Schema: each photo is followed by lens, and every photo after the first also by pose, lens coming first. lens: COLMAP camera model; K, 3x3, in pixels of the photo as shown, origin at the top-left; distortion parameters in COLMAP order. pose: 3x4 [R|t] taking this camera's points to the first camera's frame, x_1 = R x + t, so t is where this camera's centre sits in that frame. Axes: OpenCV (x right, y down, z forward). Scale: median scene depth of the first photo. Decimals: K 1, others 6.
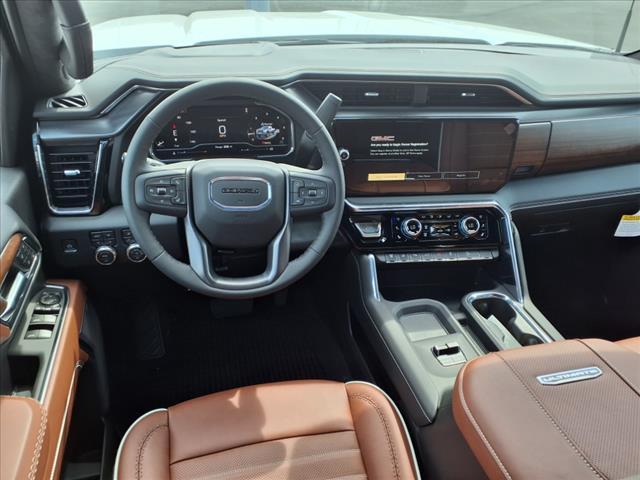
lens RADIAL K [[506.1, 0, 322.5], [0, 506.1, 251.7], [0, 0, 1]] dist [0.164937, -0.253252]
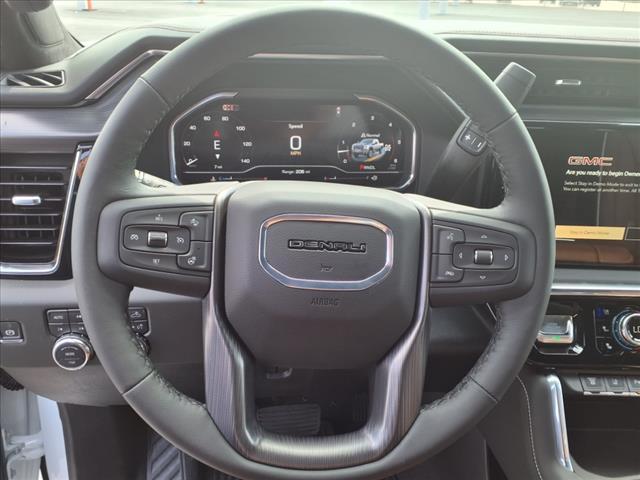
lens RADIAL K [[506.1, 0, 322.5], [0, 506.1, 251.7], [0, 0, 1]] dist [0.164937, -0.253252]
pose [[0.991141, 0.048376, -0.123687, -0.094845], [-0.062017, 0.992113, -0.108927, -0.056422], [0.117442, 0.115633, 0.986325, 0.484310]]
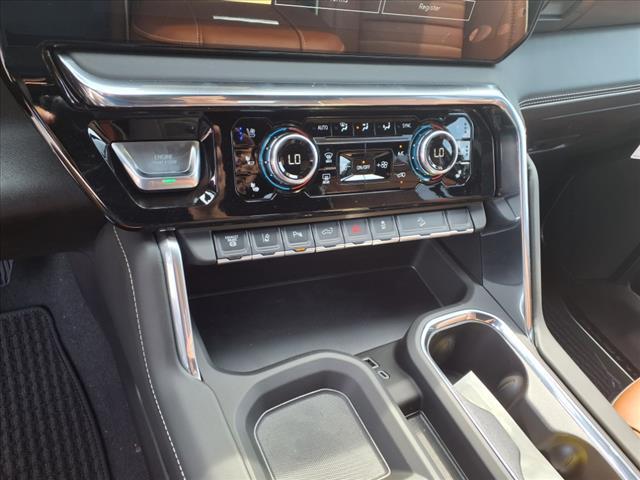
lens RADIAL K [[506.1, 0, 322.5], [0, 506.1, 251.7], [0, 0, 1]] dist [0.164937, -0.253252]
pose [[0.957254, -0.042857, 0.286057, 0.109114], [-0.031556, 0.967586, 0.250561, -0.085258], [-0.287523, -0.248877, 0.924873, 0.759040]]
